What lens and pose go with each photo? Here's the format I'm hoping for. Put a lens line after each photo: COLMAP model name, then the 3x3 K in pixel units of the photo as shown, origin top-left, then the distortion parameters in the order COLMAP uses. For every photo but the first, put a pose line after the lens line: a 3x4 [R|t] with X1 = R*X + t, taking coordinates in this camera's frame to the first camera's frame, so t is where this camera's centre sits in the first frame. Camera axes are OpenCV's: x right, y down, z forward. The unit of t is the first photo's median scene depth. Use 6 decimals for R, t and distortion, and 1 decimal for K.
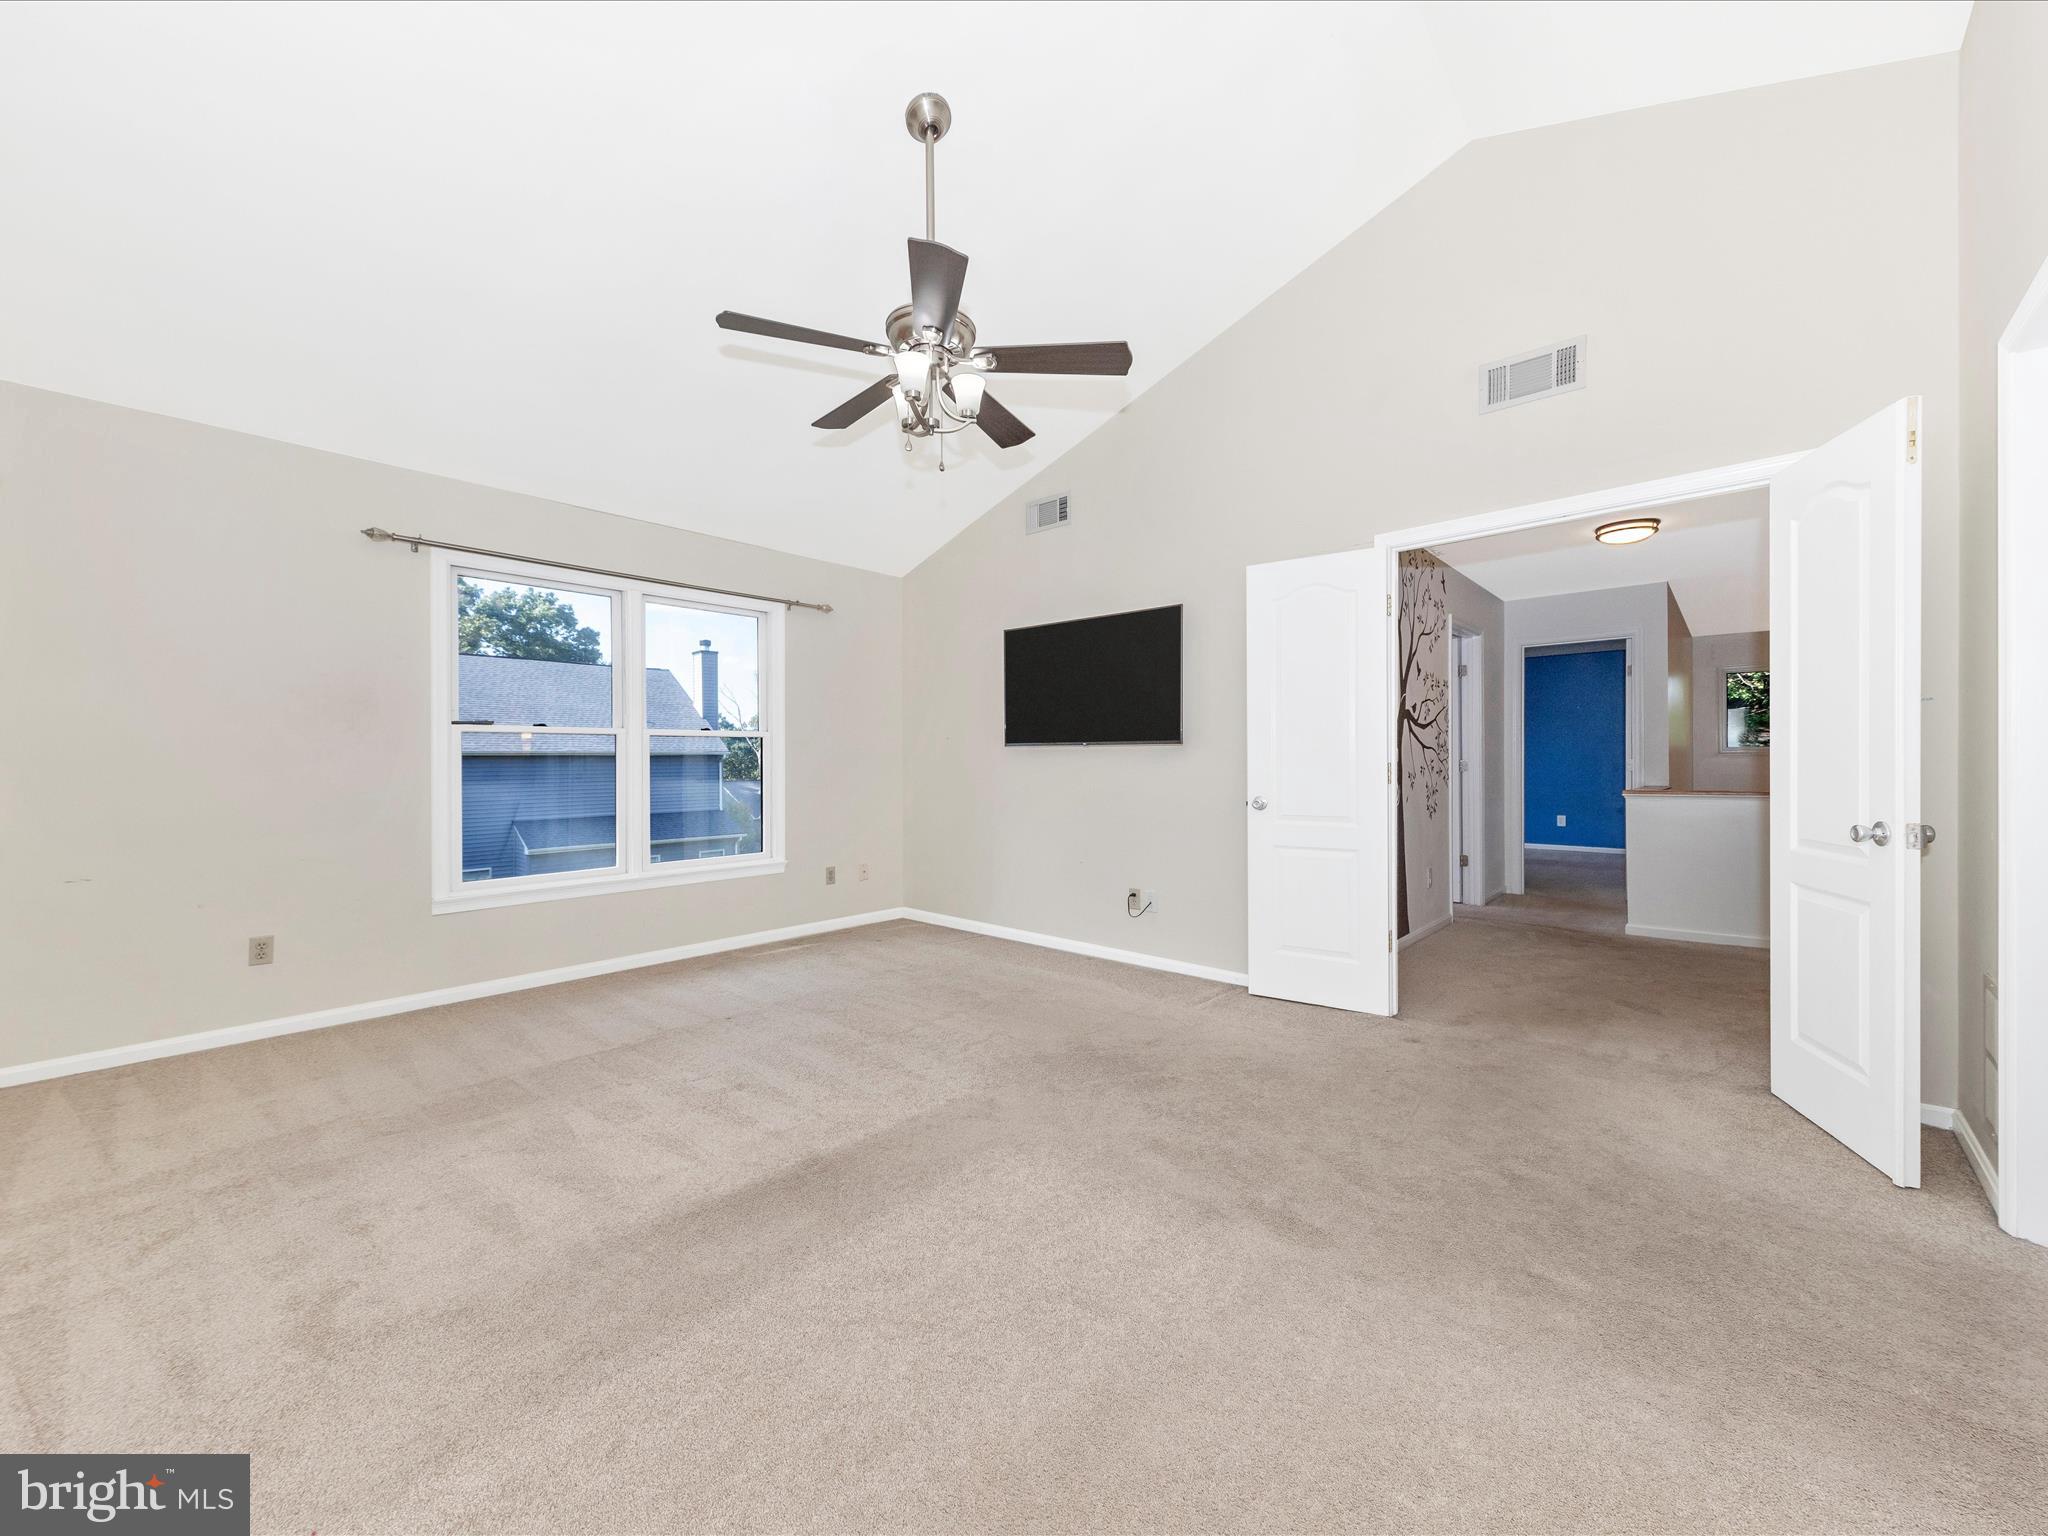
lens RADIAL K [[792.6, 0, 1027.0], [0, 792.6, 765.3], [0, 0, 1]] dist [0.008777, -0.001950]
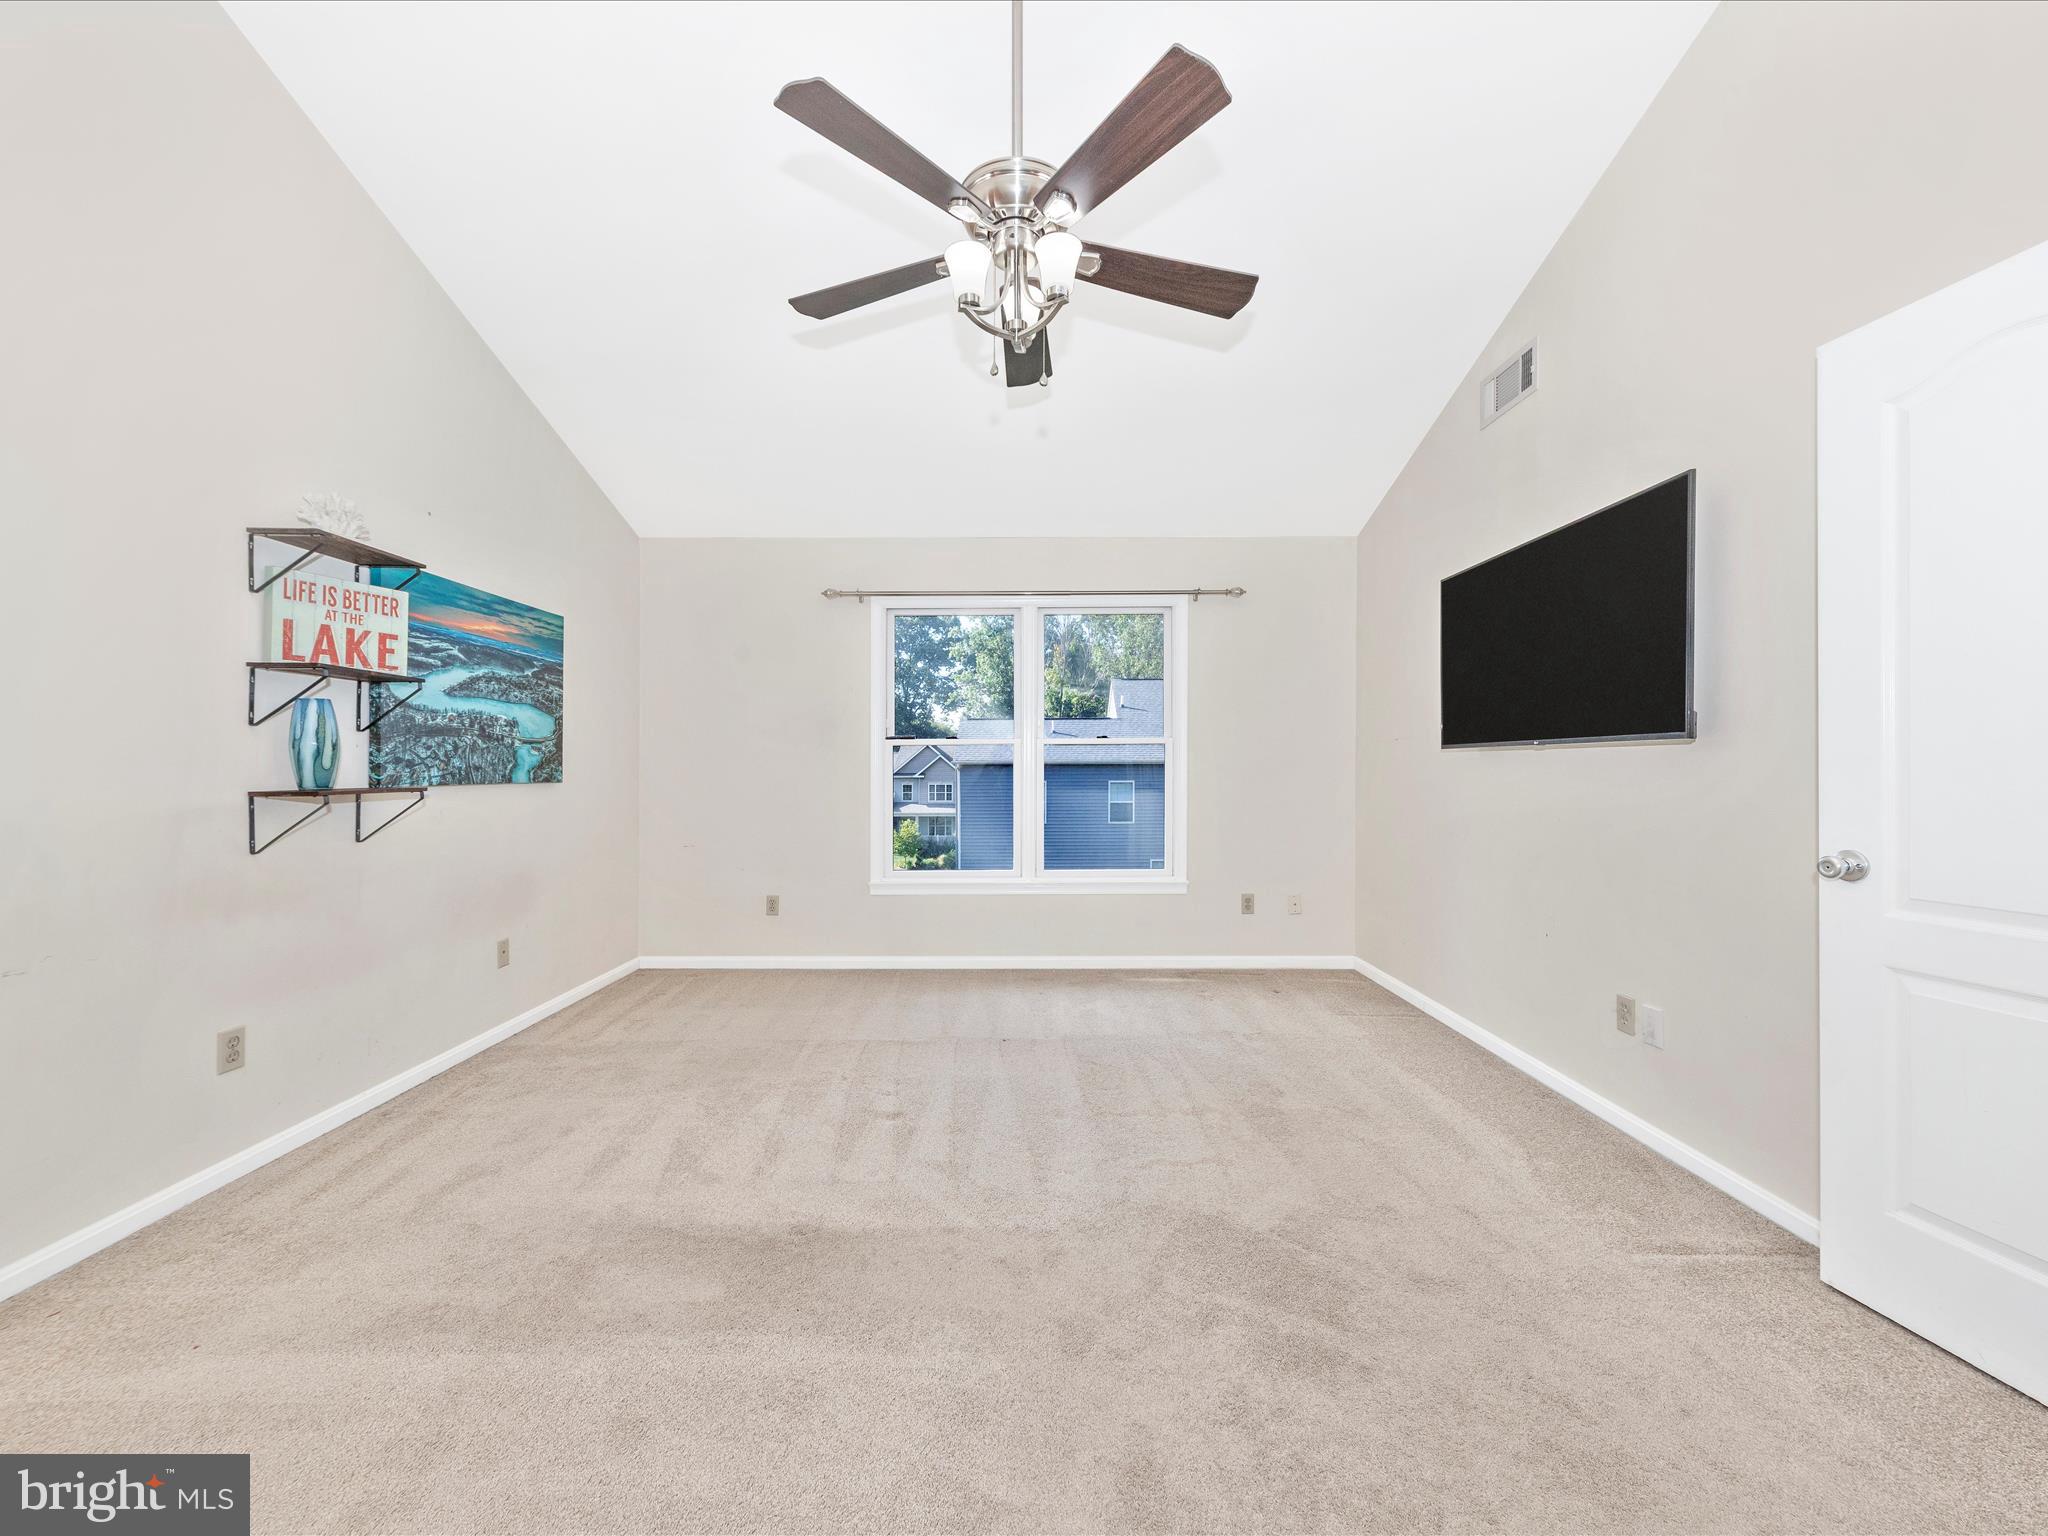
lens RADIAL K [[792.6, 0, 1022.6], [0, 792.6, 774.1], [0, 0, 1]] dist [0.008777, -0.001950]
pose [[0.665539, 0.003901, -0.746353, 0.254337], [-0.002564, 0.999992, 0.002940, -0.002858], [0.746359, -0.000043, 0.665544, 0.280596]]
